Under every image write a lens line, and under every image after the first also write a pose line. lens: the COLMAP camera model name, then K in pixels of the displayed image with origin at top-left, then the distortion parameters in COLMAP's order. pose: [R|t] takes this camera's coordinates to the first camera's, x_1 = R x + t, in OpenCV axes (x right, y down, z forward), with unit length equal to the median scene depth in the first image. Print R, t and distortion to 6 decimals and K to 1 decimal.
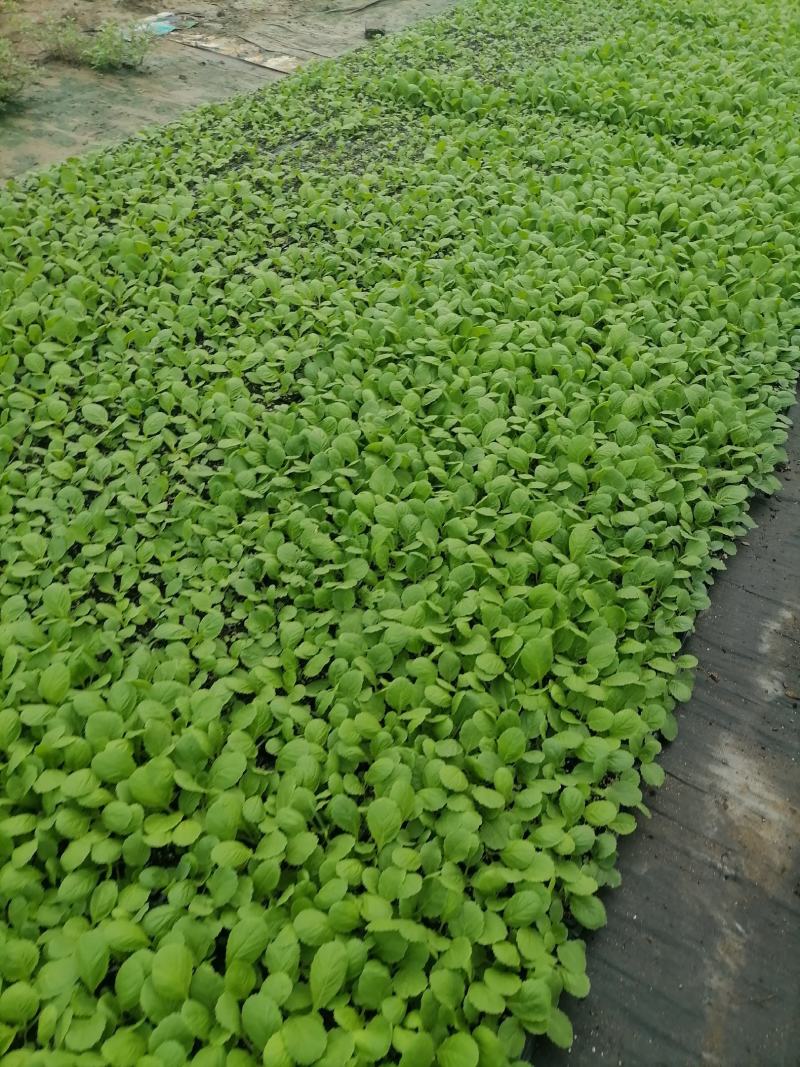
lens RADIAL K [[781.2, 0, 400.0], [0, 781.2, 533.5], [0, 0, 1]] dist [0.031909, -0.003251]
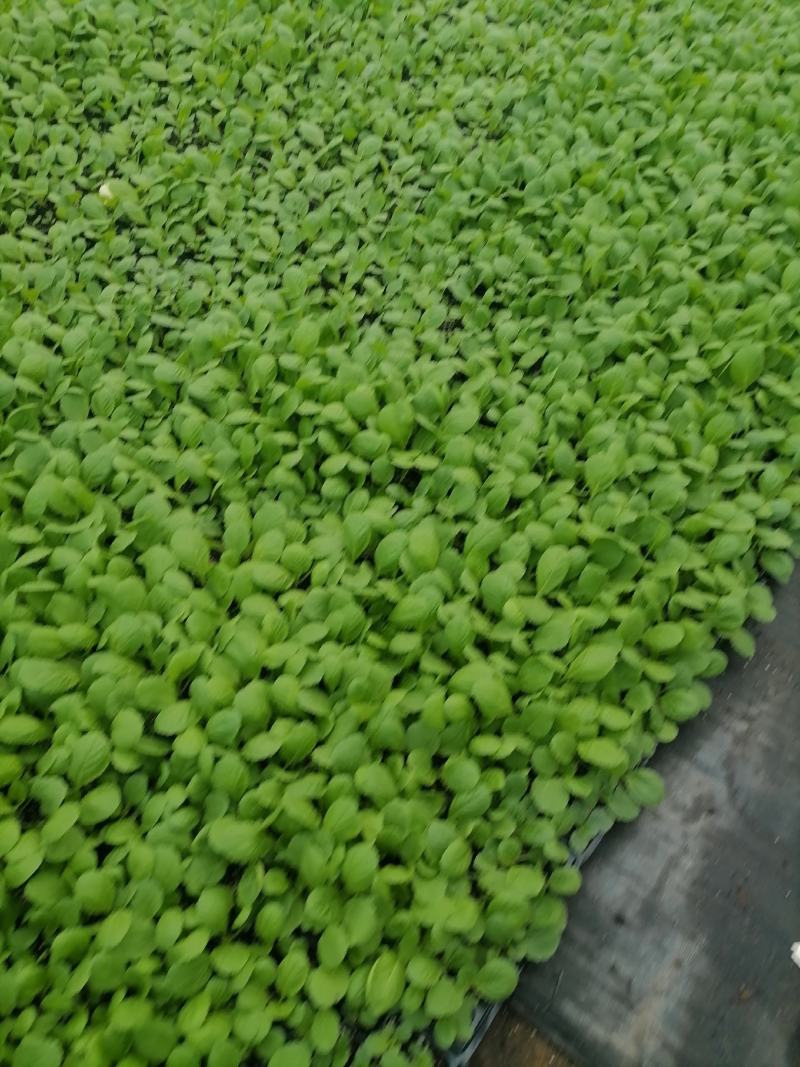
lens RADIAL K [[781.2, 0, 400.0], [0, 781.2, 533.5], [0, 0, 1]] dist [0.031909, -0.003251]
pose [[0.989203, 0.121254, -0.082309, -0.148462], [-0.106895, 0.981189, 0.160755, 0.223334], [0.100252, -0.150221, 0.983556, -0.108794]]
